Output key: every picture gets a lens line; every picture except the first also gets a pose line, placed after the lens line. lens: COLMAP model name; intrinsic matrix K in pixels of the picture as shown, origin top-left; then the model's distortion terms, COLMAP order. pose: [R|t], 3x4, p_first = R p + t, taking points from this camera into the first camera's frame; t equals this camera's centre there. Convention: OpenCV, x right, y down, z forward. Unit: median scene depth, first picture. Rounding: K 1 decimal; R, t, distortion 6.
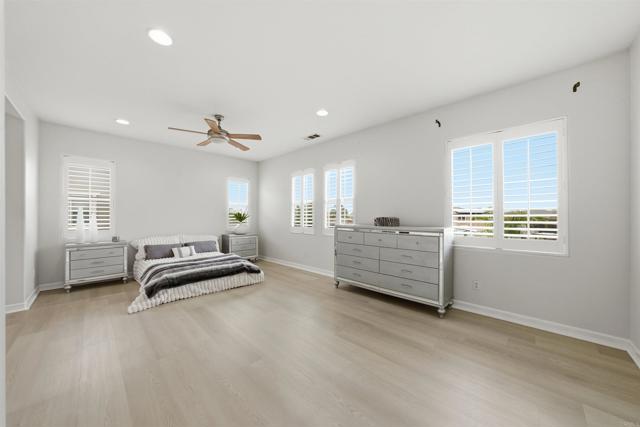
lens RADIAL K [[229.3, 0, 320.0], [0, 229.3, 213.5], [0, 0, 1]] dist [-0.008822, 0.000311]
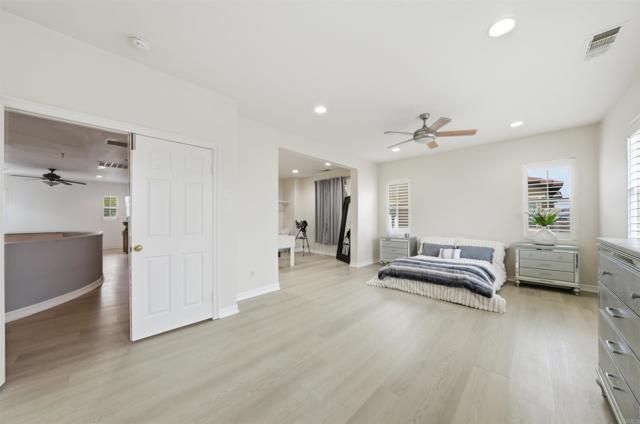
lens RADIAL K [[230.9, 0, 320.1], [0, 230.9, 217.1], [0, 0, 1]] dist [-0.000564, -0.000026]
pose [[0.013404, -0.006241, -0.999891, 0.472443], [0.013106, 0.999896, -0.006065, 0.005218], [0.999824, -0.013024, 0.013484, 0.485591]]
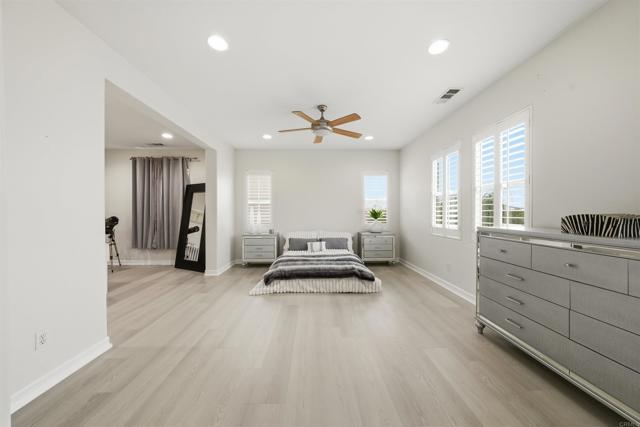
lens RADIAL K [[229.3, 0, 320.0], [0, 229.3, 213.5], [0, 0, 1]] dist [-0.008822, 0.000311]
pose [[0.719443, 0.000035, -0.694552, 0.181735], [0.008761, 0.999920, 0.009125, 0.004054], [0.694497, -0.012650, 0.719385, 0.282821]]
